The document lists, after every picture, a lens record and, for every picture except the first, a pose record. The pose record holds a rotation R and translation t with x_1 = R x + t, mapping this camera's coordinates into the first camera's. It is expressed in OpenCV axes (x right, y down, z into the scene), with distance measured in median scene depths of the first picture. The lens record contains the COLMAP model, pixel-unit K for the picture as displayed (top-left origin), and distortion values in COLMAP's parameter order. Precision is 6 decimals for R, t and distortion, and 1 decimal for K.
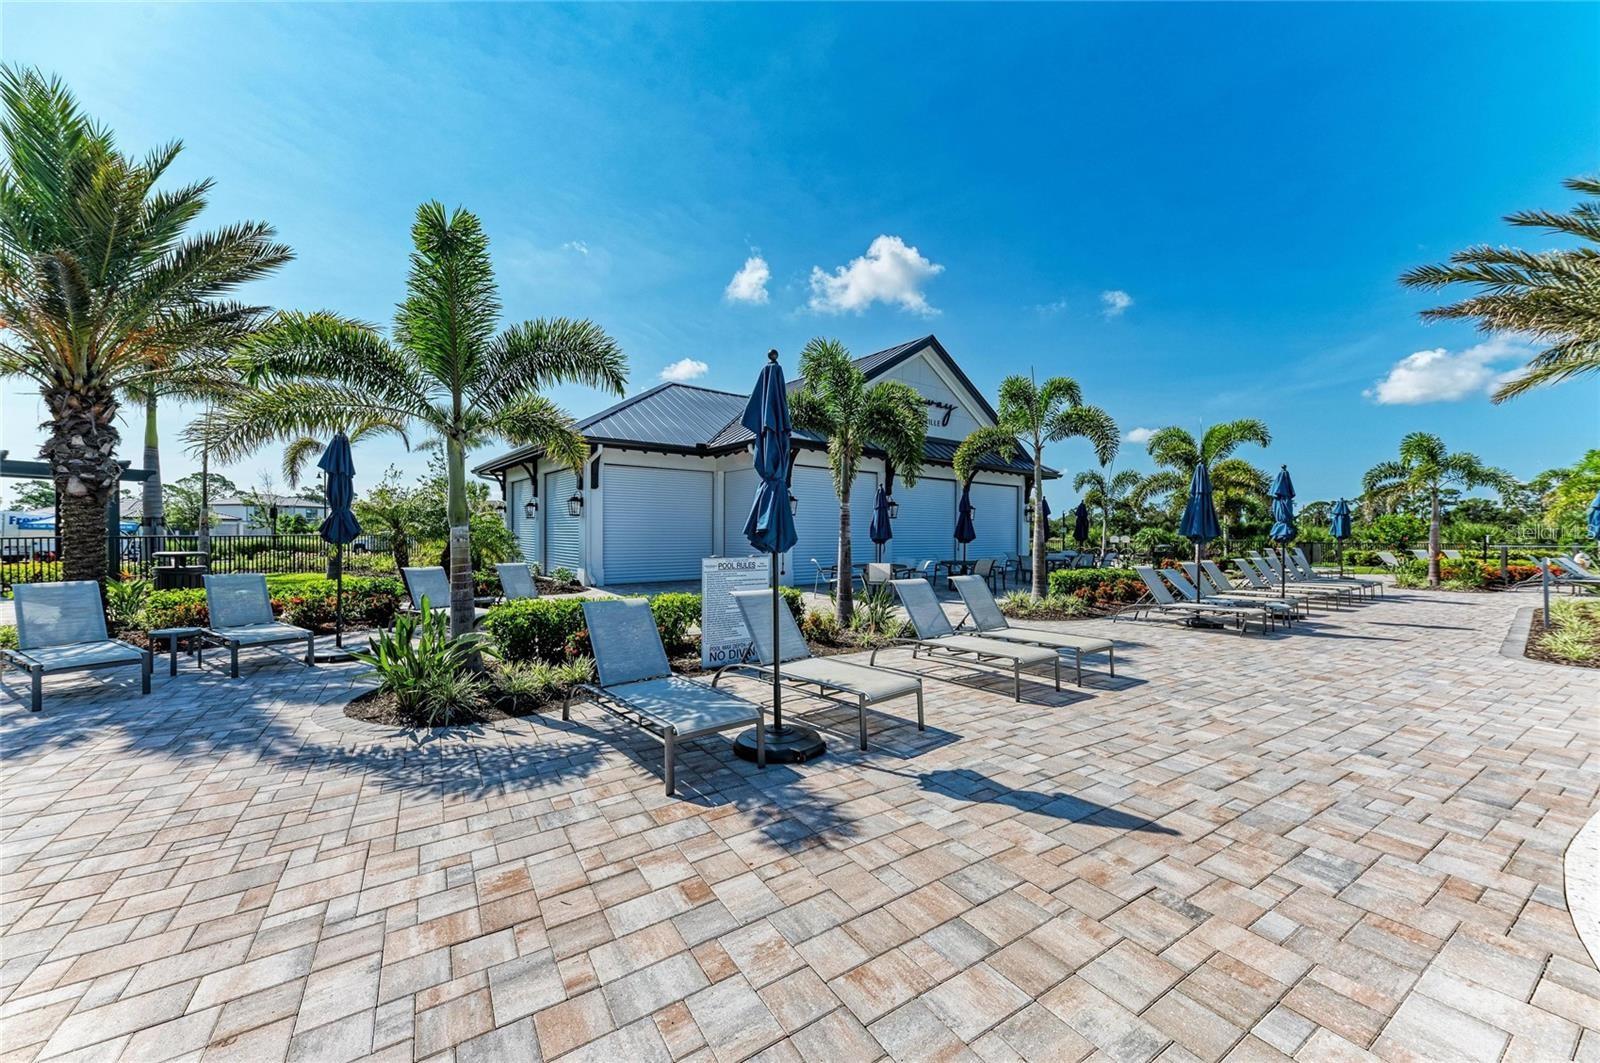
lens RADIAL K [[601.2, 0, 799.7], [0, 601.2, 532.2], [0, 0, 1]] dist [0.000230, -0.000458]
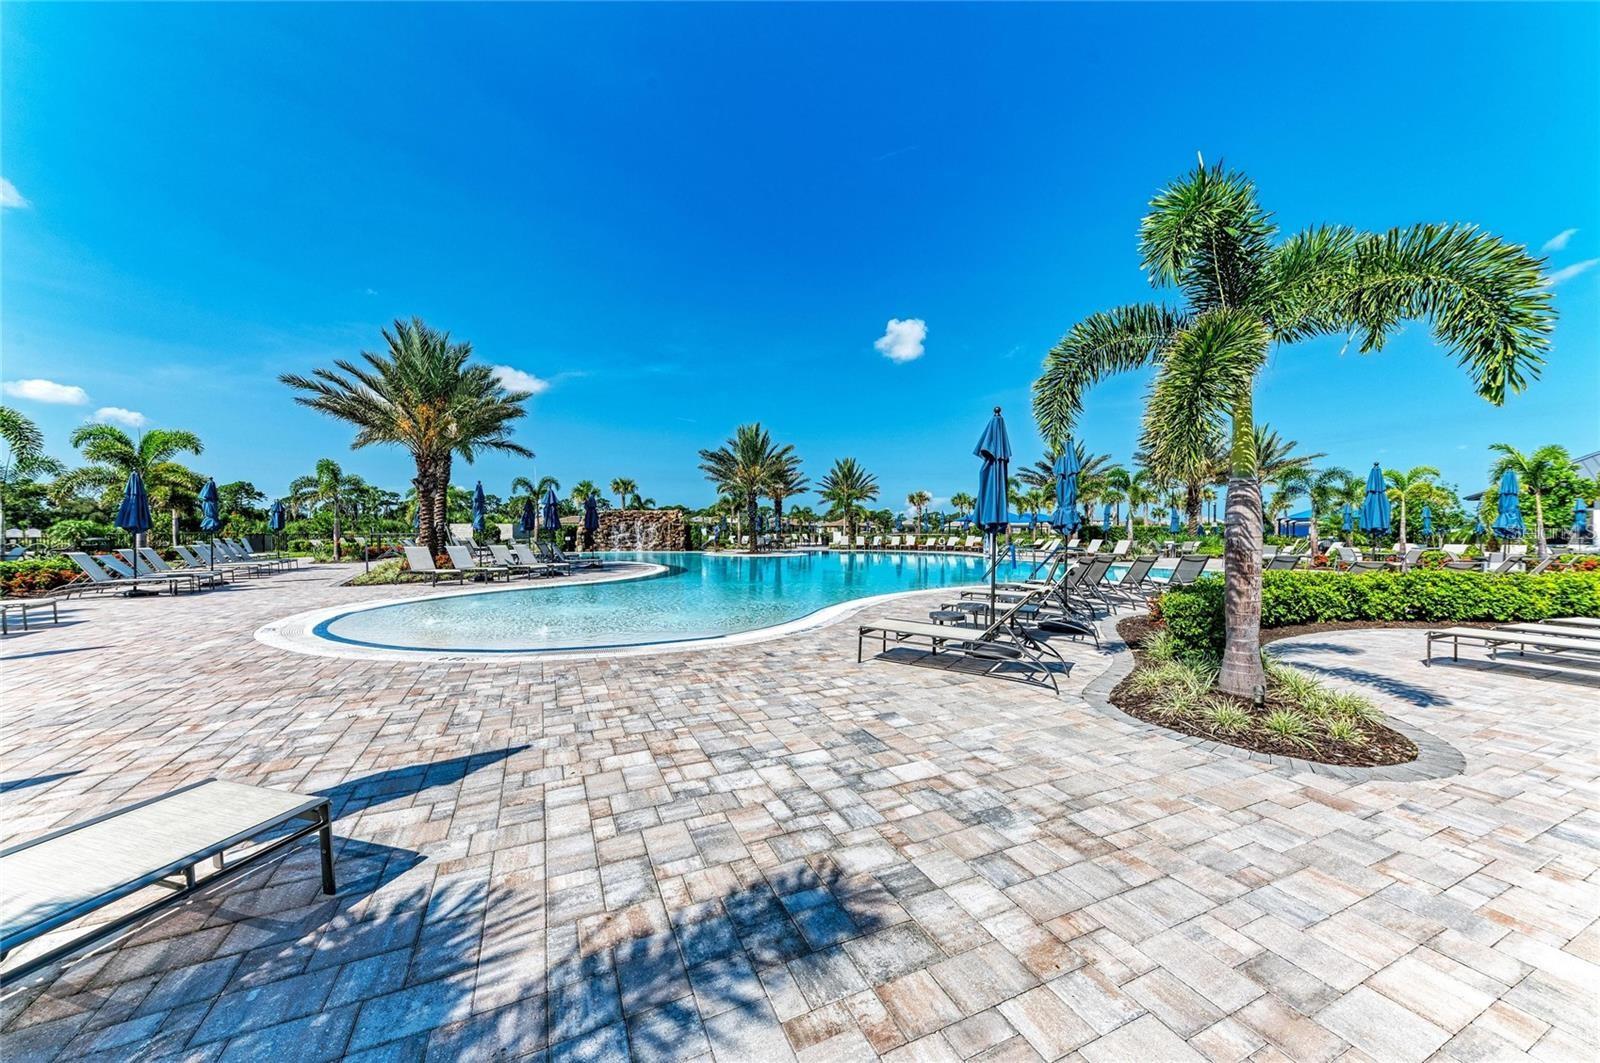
lens RADIAL K [[601.2, 0, 811.9], [0, 601.2, 541.8], [0, 0, 1]] dist [0.000230, -0.000458]
pose [[0.150395, -0.022197, 0.988377, -0.262612], [-0.003360, 0.999731, 0.022963, 0.002562], [-0.988620, -0.006774, 0.150280, -0.421519]]
